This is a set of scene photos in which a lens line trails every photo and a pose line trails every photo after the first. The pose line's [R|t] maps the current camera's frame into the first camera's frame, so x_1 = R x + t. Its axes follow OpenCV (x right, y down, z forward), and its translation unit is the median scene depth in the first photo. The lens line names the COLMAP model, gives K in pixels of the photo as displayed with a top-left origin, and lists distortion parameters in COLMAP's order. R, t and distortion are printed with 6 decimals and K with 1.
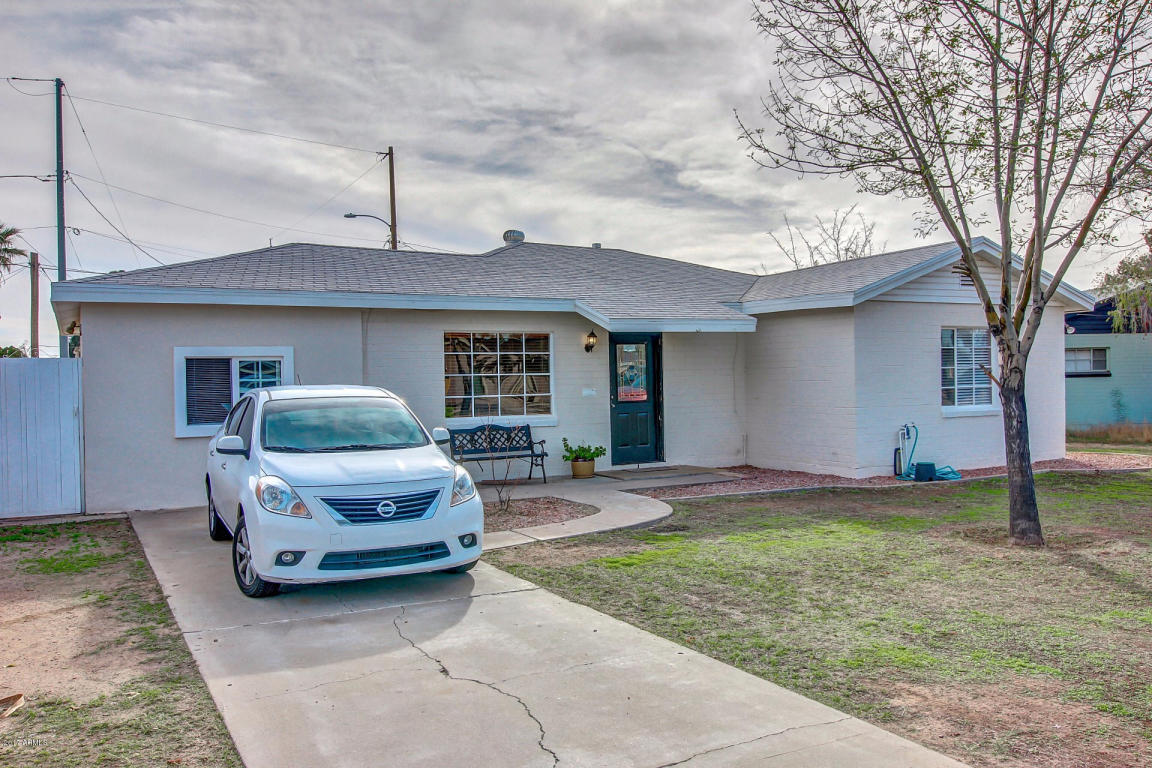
lens RADIAL K [[925.1, 0, 578.1], [0, 925.1, 383.3], [0, 0, 1]] dist [0.007849, -0.000325]
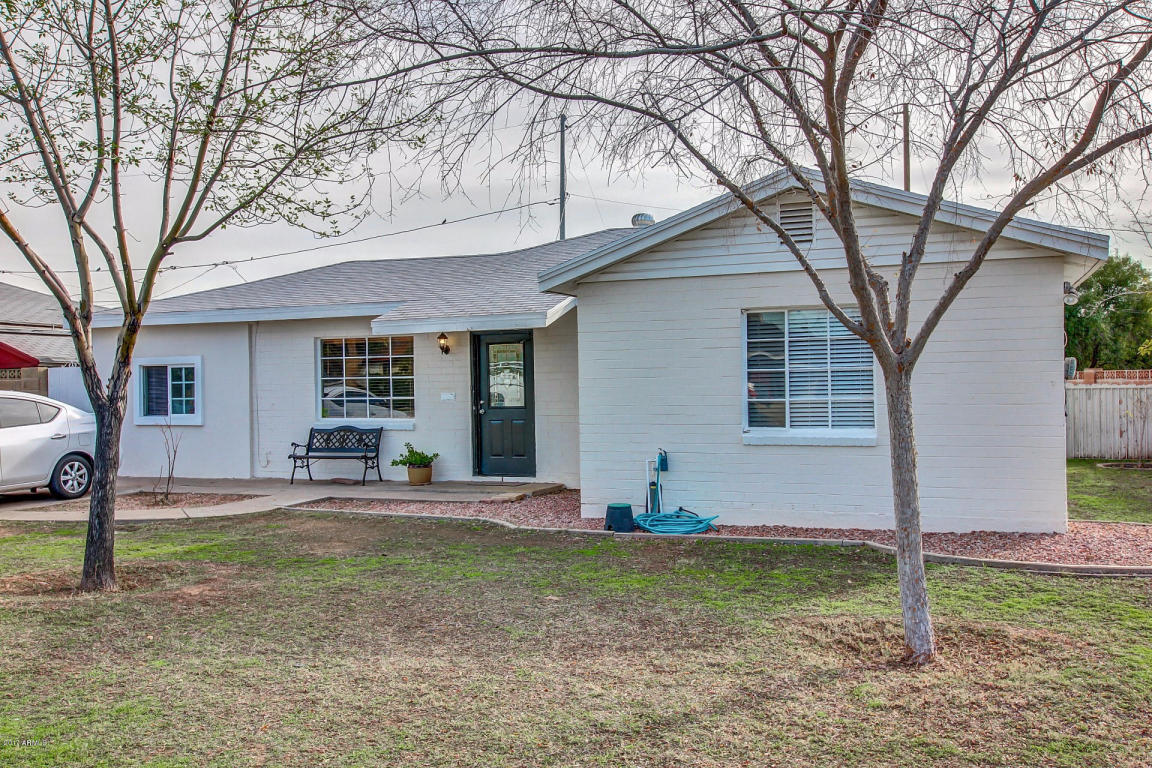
lens RADIAL K [[989.9, 0, 574.2], [0, 989.9, 378.1], [0, 0, 1]] dist [0.005105, 0.003060]
pose [[0.642390, 0.005623, -0.766357, 0.907725], [-0.000878, 0.999978, 0.006601, -0.016598], [0.766377, -0.003568, 0.642381, 0.464937]]
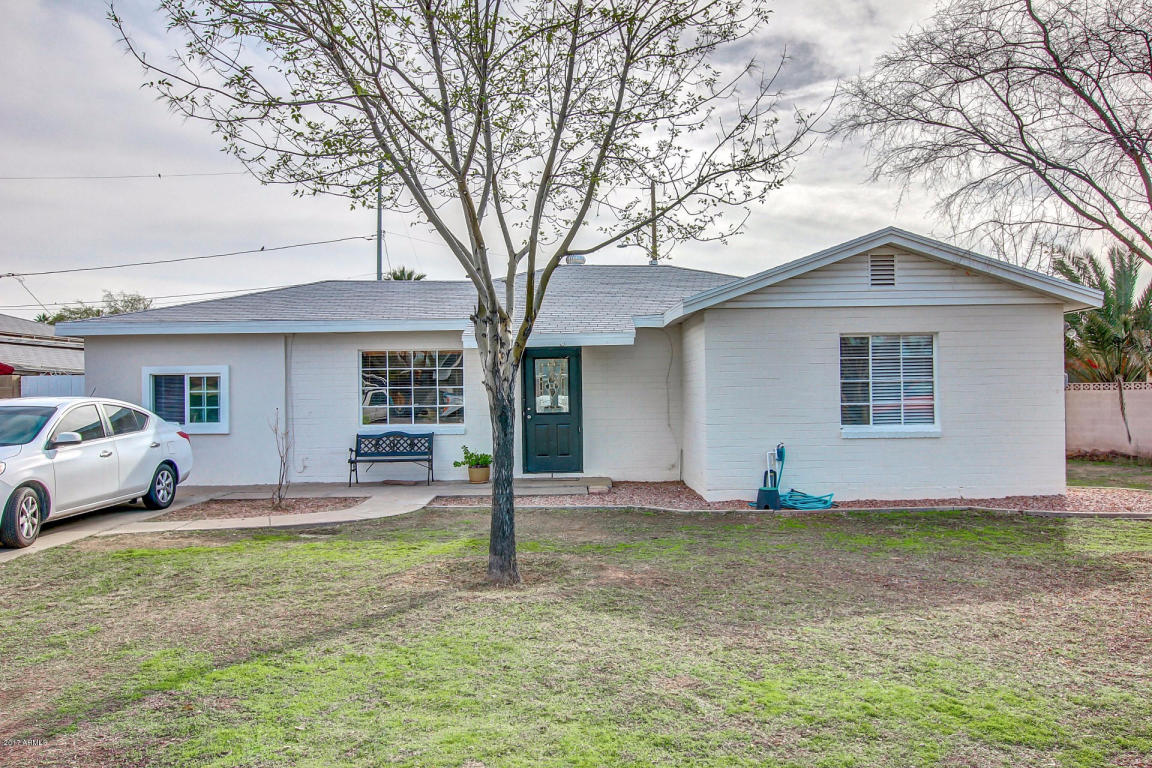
lens RADIAL K [[823.7, 0, 576.4], [0, 823.7, 391.4], [0, 0, 1]] dist [-0.006625, 0.000566]
pose [[0.878577, 0.005236, -0.477571, 0.570546], [-0.005833, 0.999983, 0.000233, -0.006098], [0.477565, 0.002581, 0.878593, 0.208965]]
